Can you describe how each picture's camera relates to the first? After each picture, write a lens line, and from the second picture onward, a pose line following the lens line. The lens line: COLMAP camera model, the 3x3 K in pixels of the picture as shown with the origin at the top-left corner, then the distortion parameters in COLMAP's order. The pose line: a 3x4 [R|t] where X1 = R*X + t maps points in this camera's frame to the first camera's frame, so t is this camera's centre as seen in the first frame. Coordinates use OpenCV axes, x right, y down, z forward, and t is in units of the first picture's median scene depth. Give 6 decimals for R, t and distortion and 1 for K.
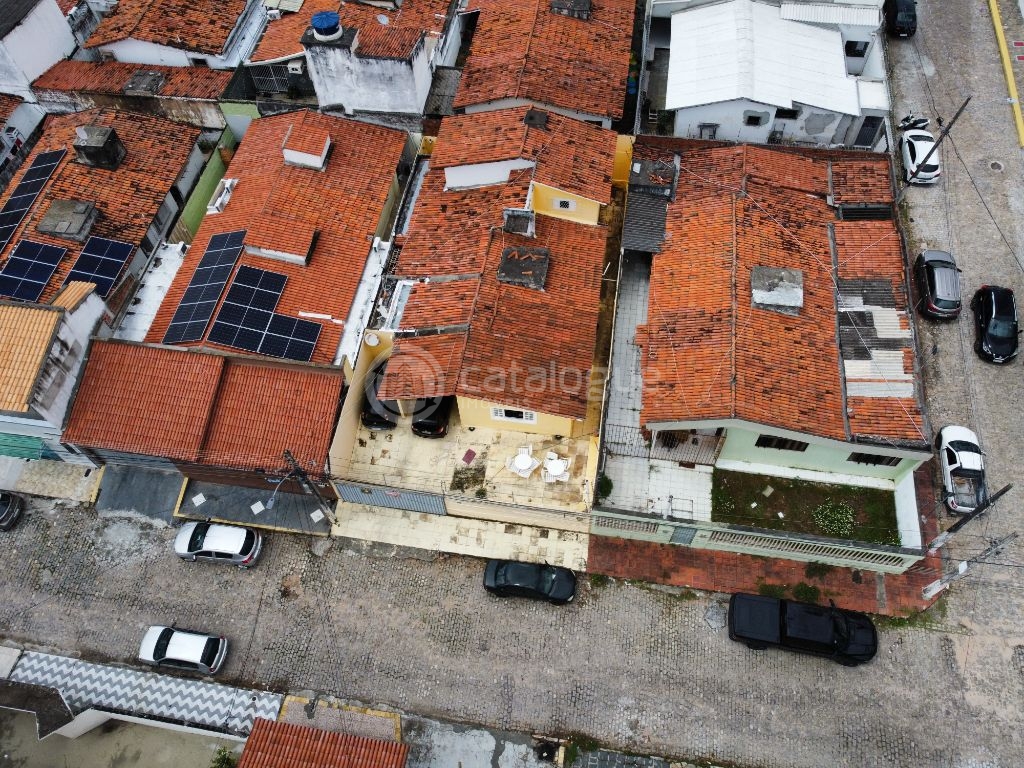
lens RADIAL K [[776.6, 0, 509.6], [0, 776.6, 386.1], [0, 0, 1]] dist [-0.002032, -0.001608]
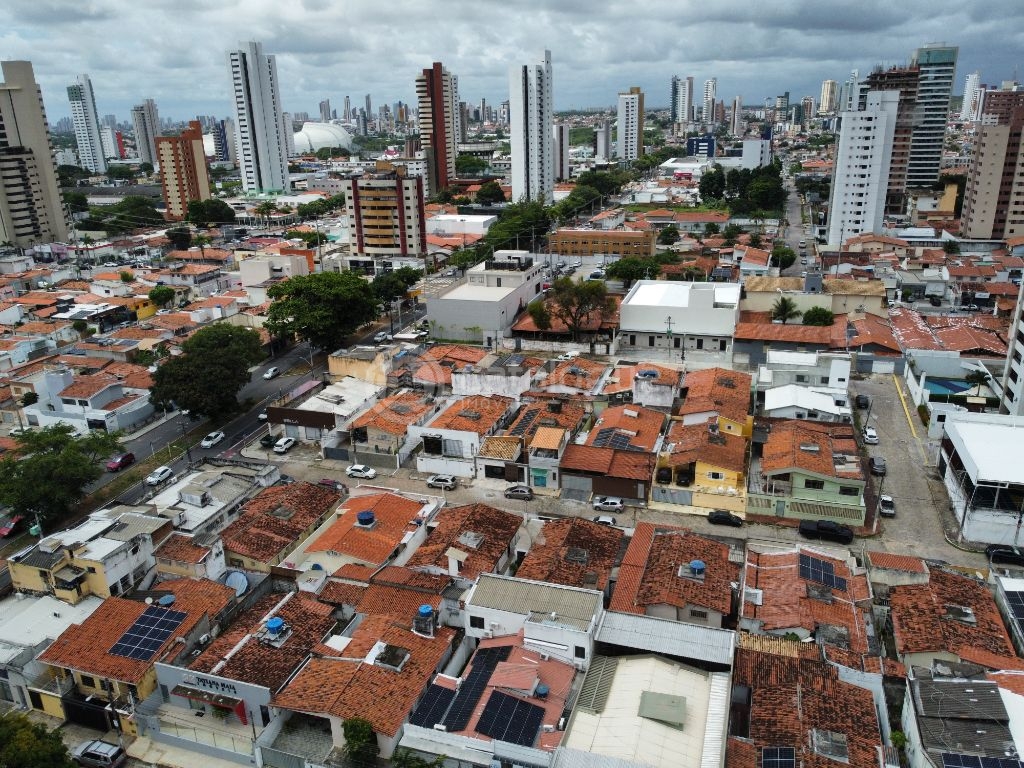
lens RADIAL K [[776.6, 0, 509.6], [0, 776.6, 386.1], [0, 0, 1]] dist [-0.002032, -0.001608]
pose [[0.987373, 0.058131, -0.147360, -0.329387], [-0.136744, 0.782376, -0.607609, 1.564876], [0.079970, 0.620088, 0.780446, -1.431391]]
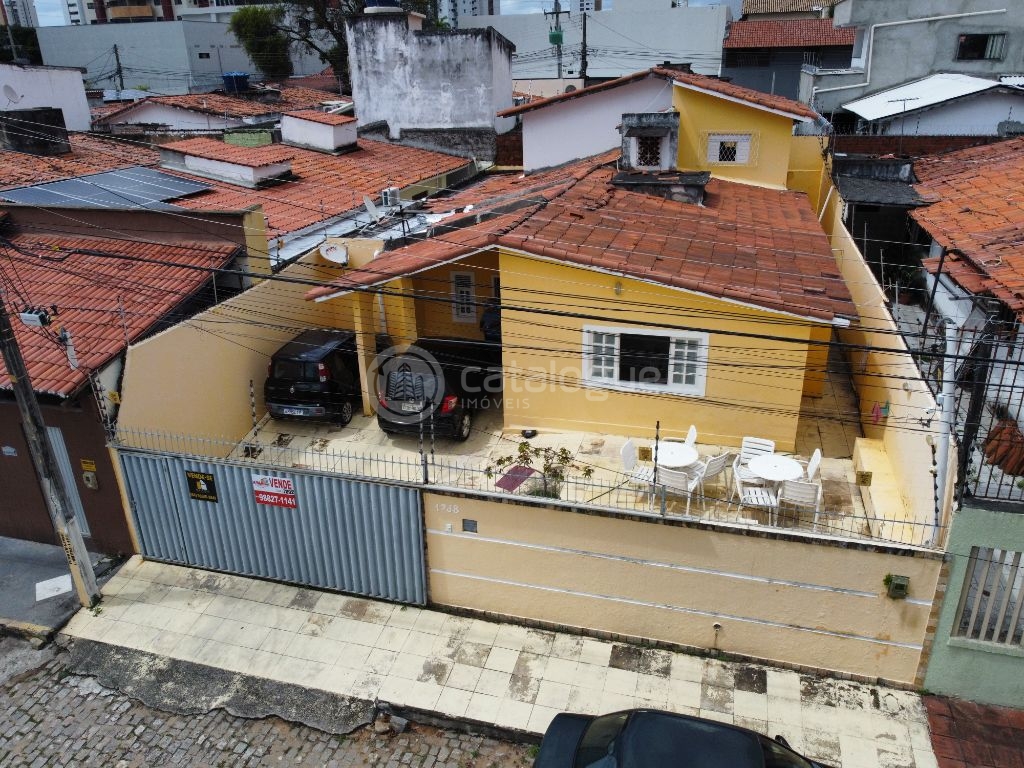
lens RADIAL K [[776.6, 0, 509.6], [0, 776.6, 386.1], [0, 0, 1]] dist [-0.002032, -0.001608]
pose [[0.992514, 0.054644, -0.109224, -0.017236], [-0.107290, 0.817392, -0.566003, 0.264062], [0.058350, 0.573485, 0.817136, 0.679715]]
